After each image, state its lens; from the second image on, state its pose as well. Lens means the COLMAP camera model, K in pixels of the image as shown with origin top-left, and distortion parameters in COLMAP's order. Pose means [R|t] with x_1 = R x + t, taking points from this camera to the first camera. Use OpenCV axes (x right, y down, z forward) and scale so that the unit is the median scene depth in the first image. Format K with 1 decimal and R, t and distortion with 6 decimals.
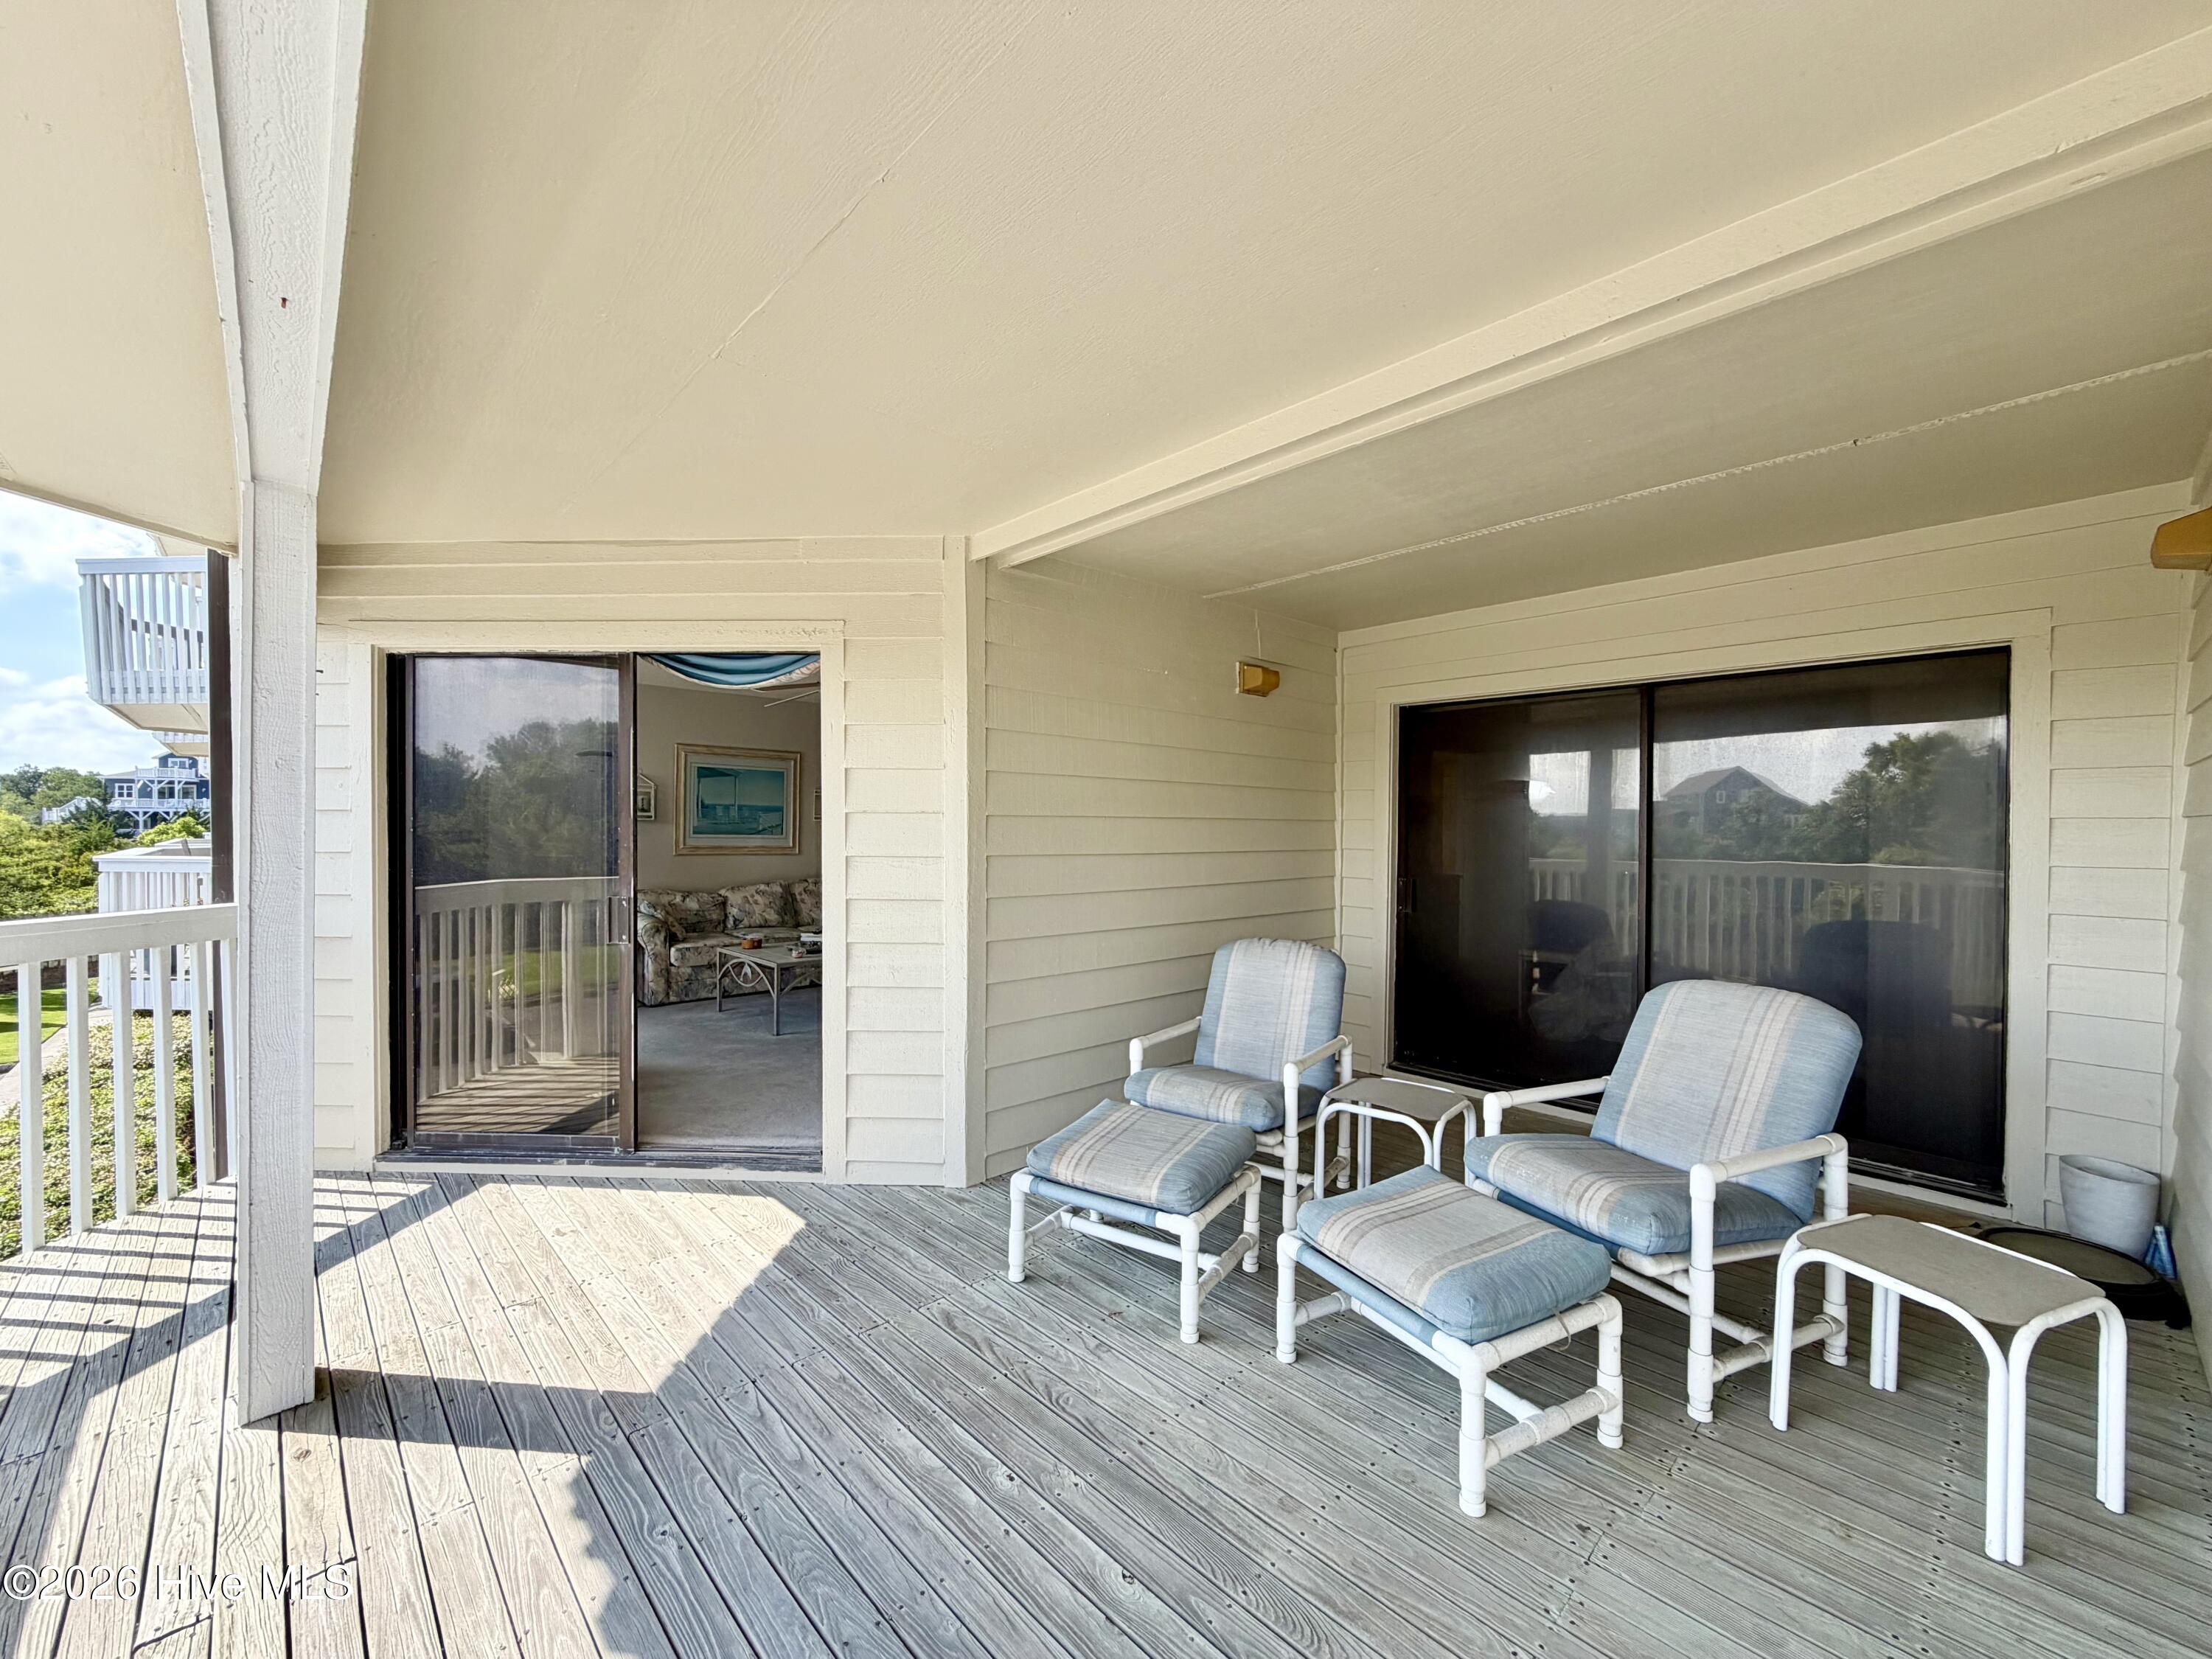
lens RADIAL K [[882.9, 0, 1111.9], [0, 882.9, 829.1], [0, 0, 1]] dist [0.002535, 0.000055]
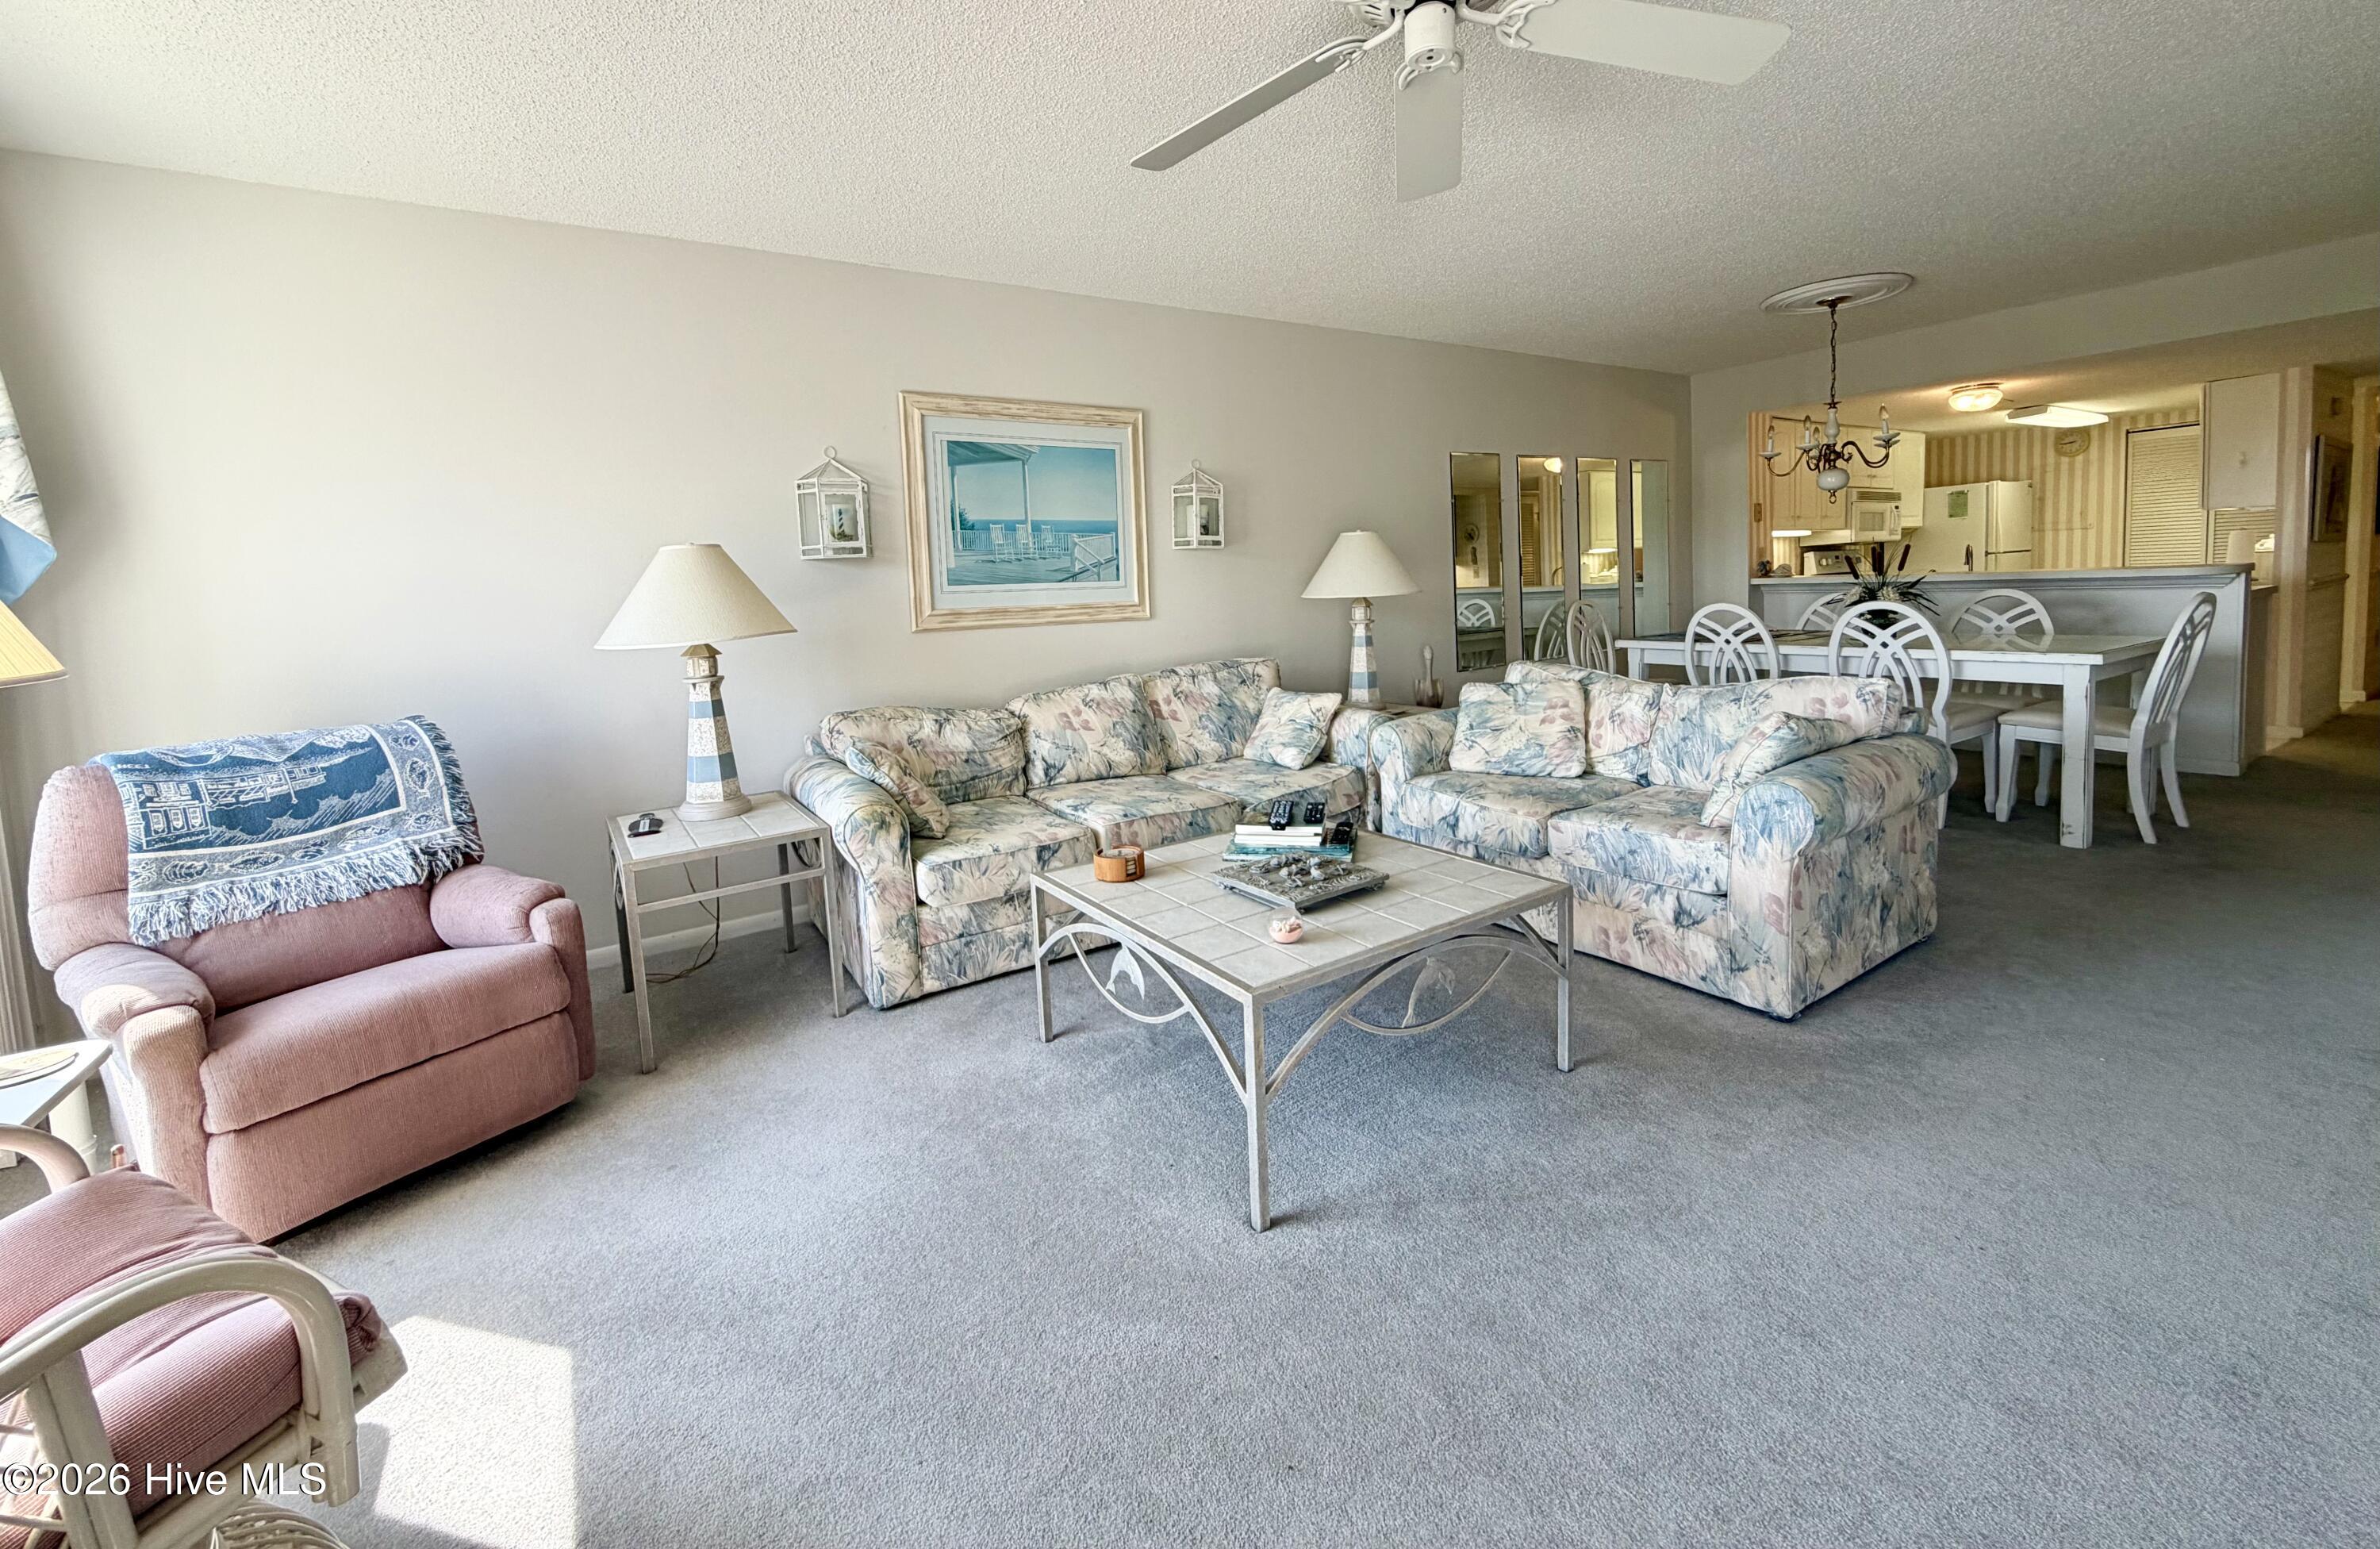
lens RADIAL K [[953.5, 0, 1197.9], [0, 953.5, 656.8], [0, 0, 1]] dist [0.012755, 0.000369]
pose [[0.981688, -0.037507, -0.186765, -0.250905], [0.050954, 0.996402, 0.067726, 0.016564], [0.183553, -0.076003, 0.980067, 0.524909]]
